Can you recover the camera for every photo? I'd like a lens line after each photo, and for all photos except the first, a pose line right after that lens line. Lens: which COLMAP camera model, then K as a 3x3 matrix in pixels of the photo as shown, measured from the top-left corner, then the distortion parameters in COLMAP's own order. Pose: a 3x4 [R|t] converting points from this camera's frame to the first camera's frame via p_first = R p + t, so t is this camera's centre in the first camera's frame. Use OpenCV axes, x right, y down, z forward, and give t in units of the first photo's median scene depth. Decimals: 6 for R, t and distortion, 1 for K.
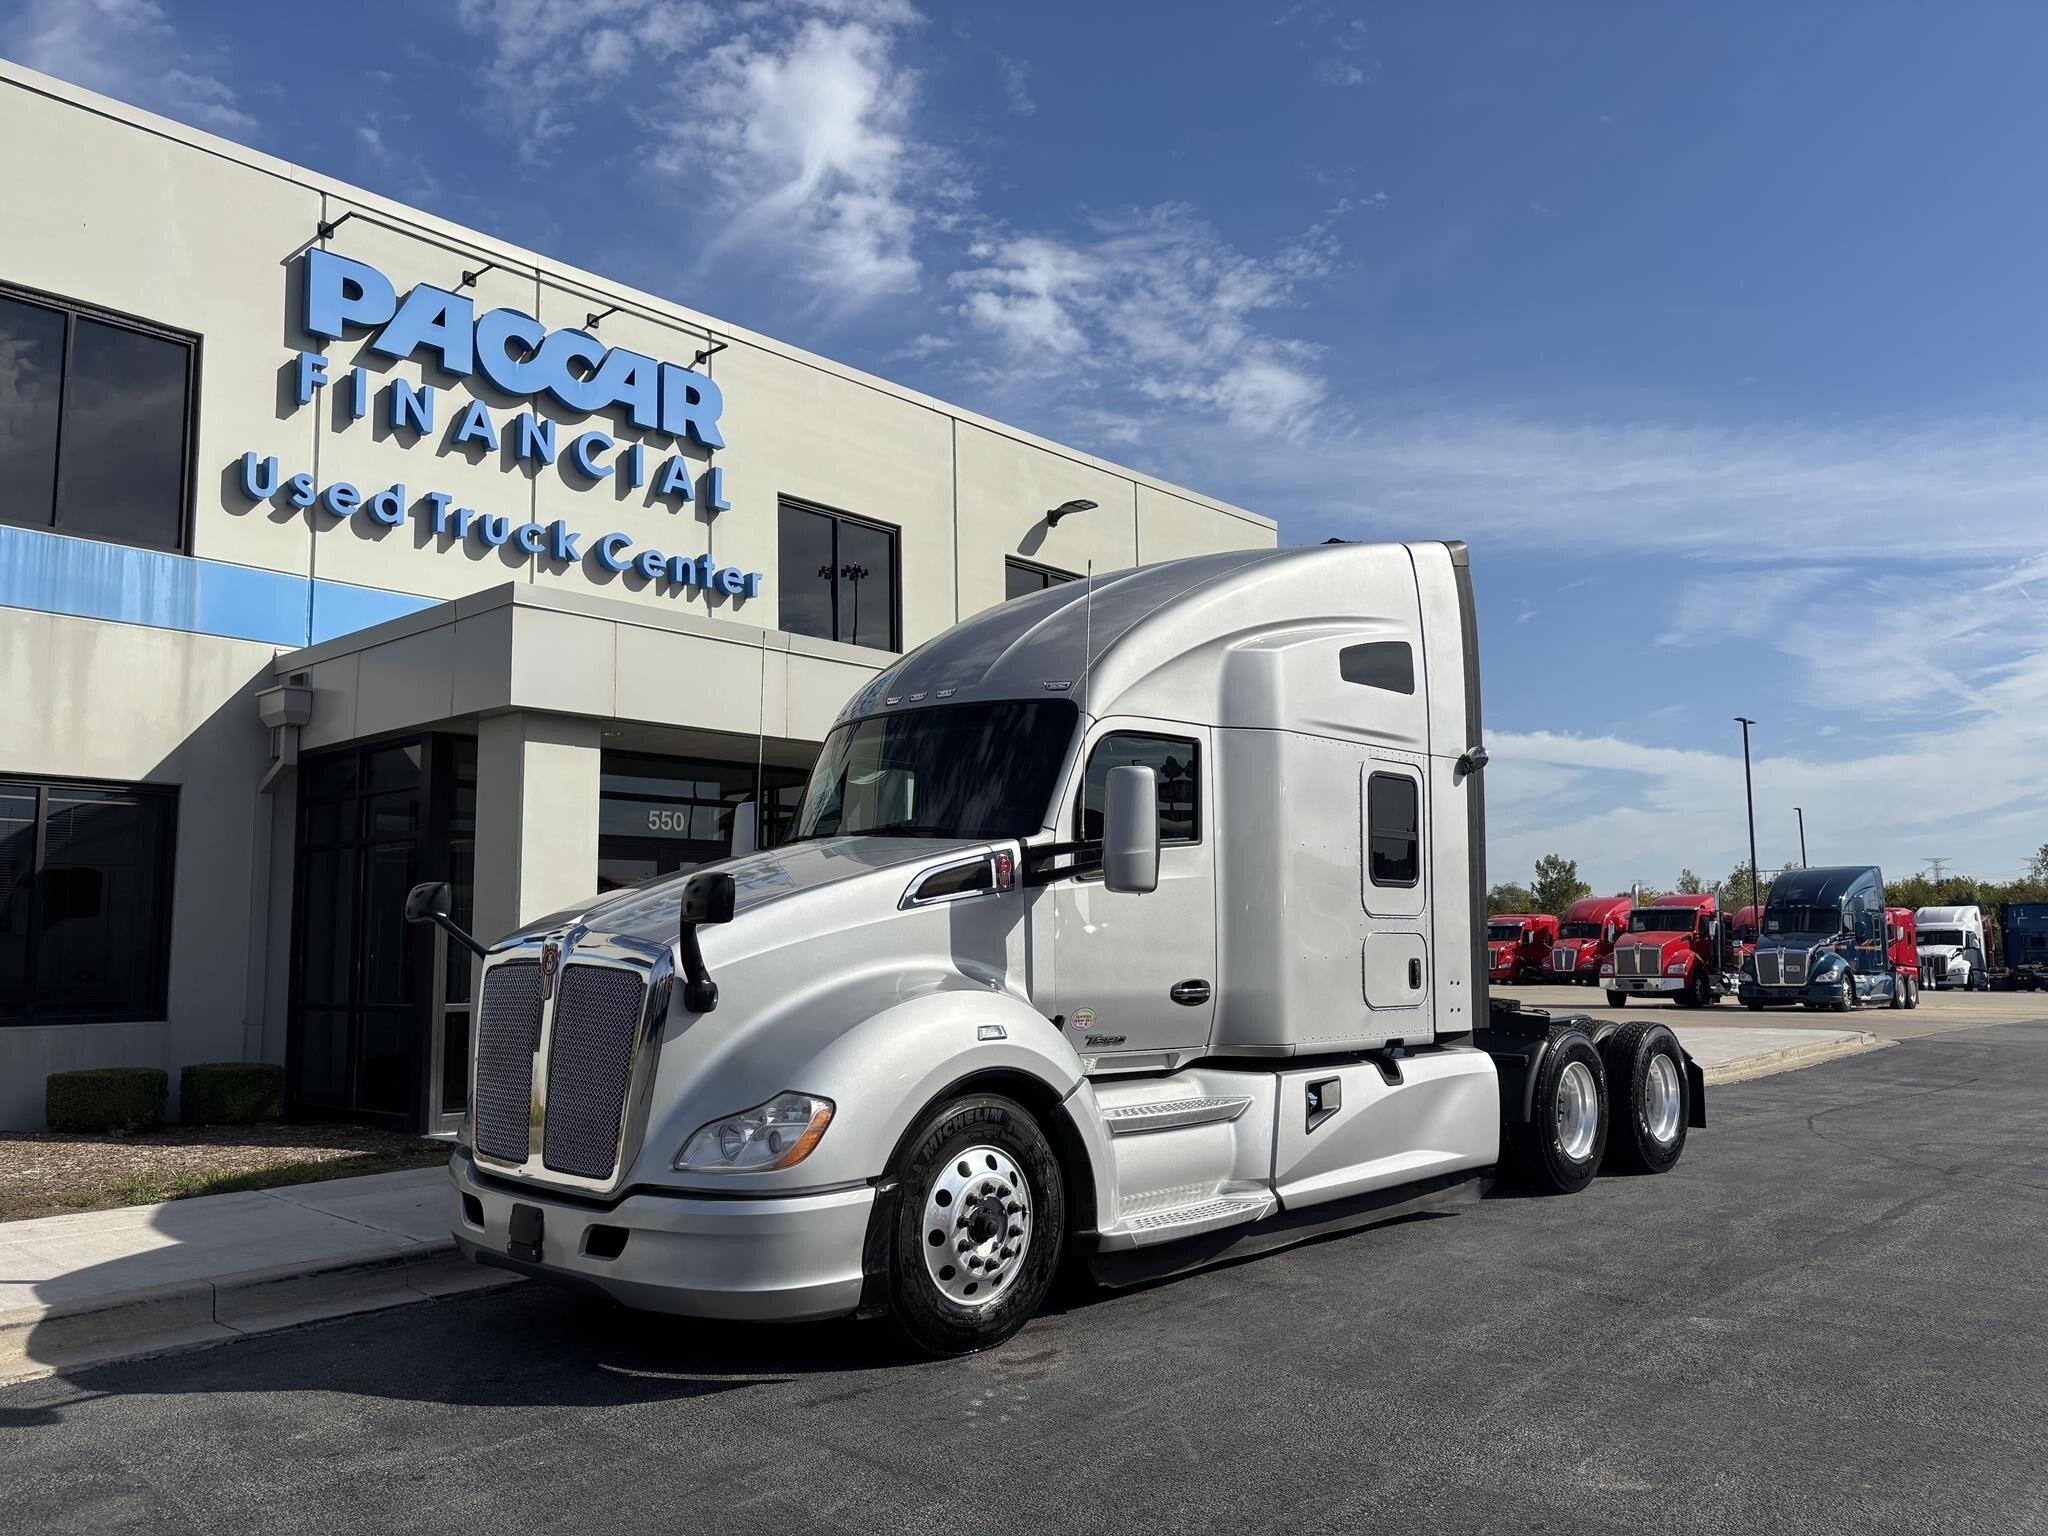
lens RADIAL K [[1600.1, 0, 1004.5], [0, 1600.1, 779.6], [0, 0, 1]] dist [0.035112, -0.032160]
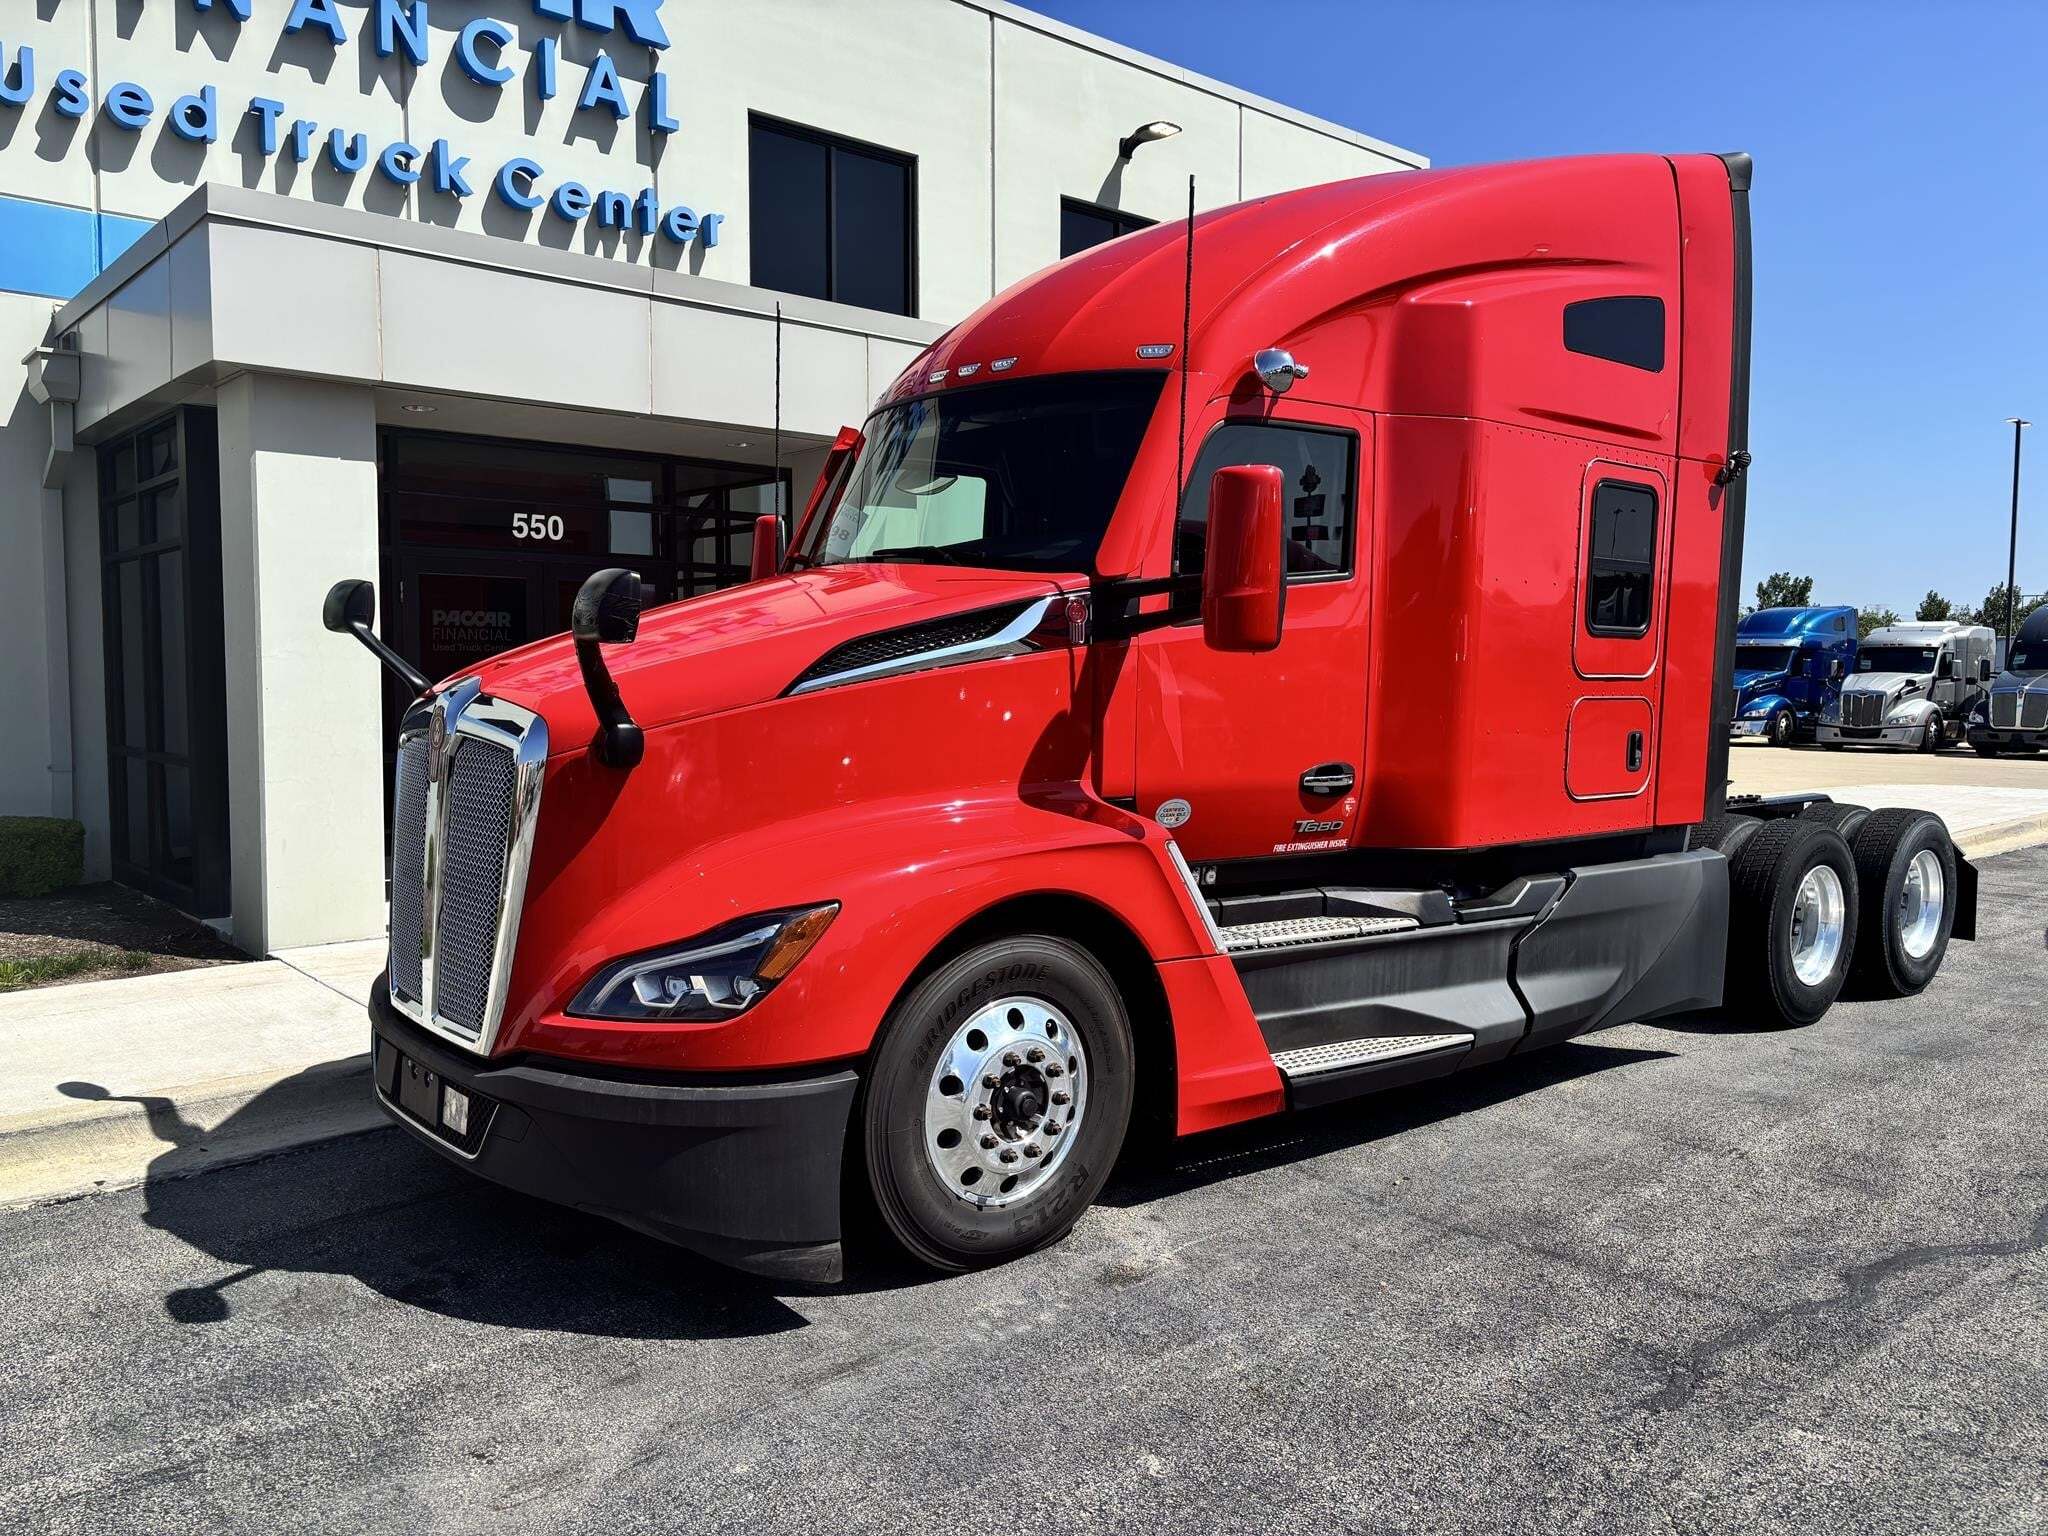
lens RADIAL K [[1600.1, 0, 1001.4], [0, 1600.1, 787.5], [0, 0, 1]] dist [0.035112, -0.032160]
pose [[0.992889, 0.022626, -0.116876, 0.098399], [-0.001338, 0.983832, 0.179090, 0.009081], [0.119038, -0.177660, 0.976866, 0.211616]]
